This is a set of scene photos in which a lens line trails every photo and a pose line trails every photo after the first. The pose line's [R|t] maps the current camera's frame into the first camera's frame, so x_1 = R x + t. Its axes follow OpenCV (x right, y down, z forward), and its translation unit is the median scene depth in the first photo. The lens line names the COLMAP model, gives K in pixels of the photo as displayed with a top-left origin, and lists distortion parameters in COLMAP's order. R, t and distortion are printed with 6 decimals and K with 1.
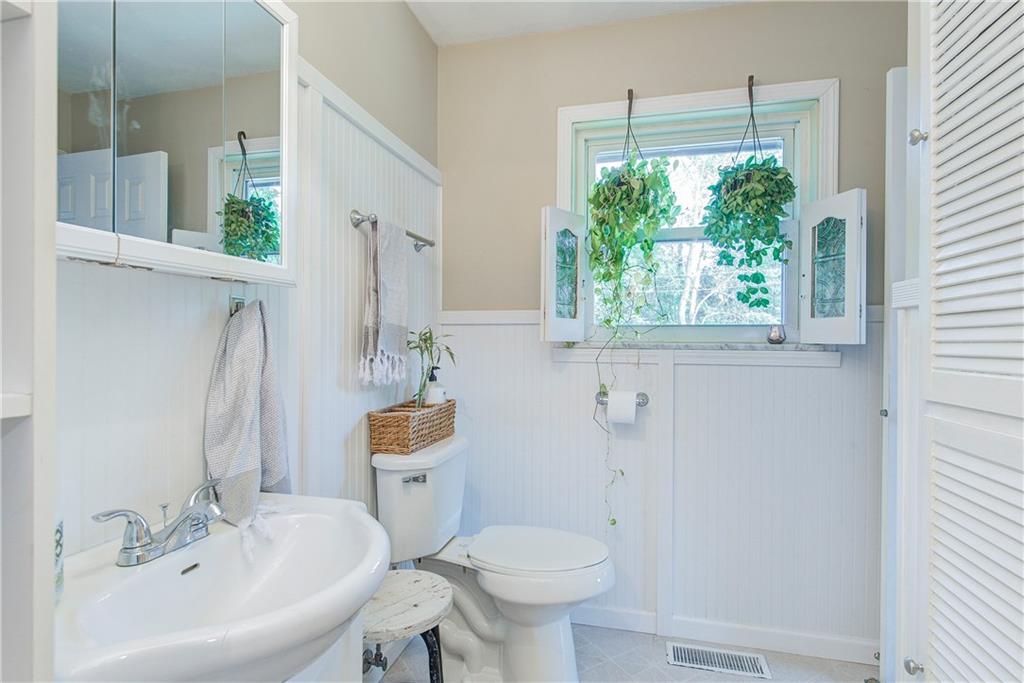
lens RADIAL K [[539.1, 0, 510.3], [0, 539.1, 341.4], [0, 0, 1]] dist [0.002432, 0.000425]
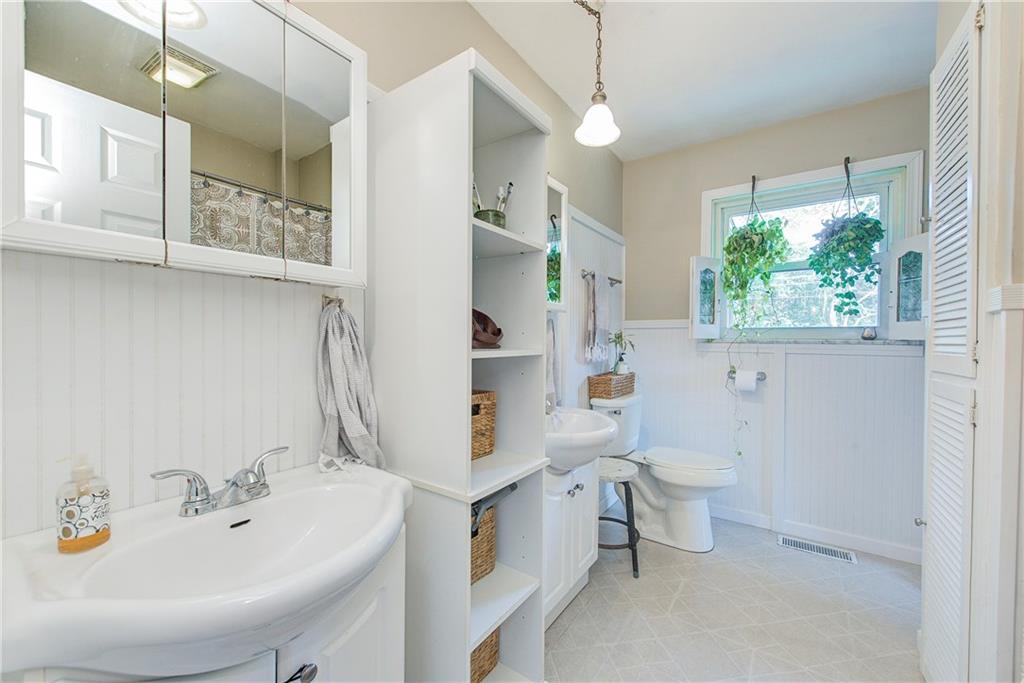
lens RADIAL K [[399.7, 0, 510.4], [0, 399.7, 342.6], [0, 0, 1]] dist [0.002793, -0.001141]
pose [[0.933404, 0.003351, -0.358811, -0.015624], [-0.001624, 0.999986, 0.005116, 0.007311], [0.358823, -0.004192, 0.933396, -0.340735]]
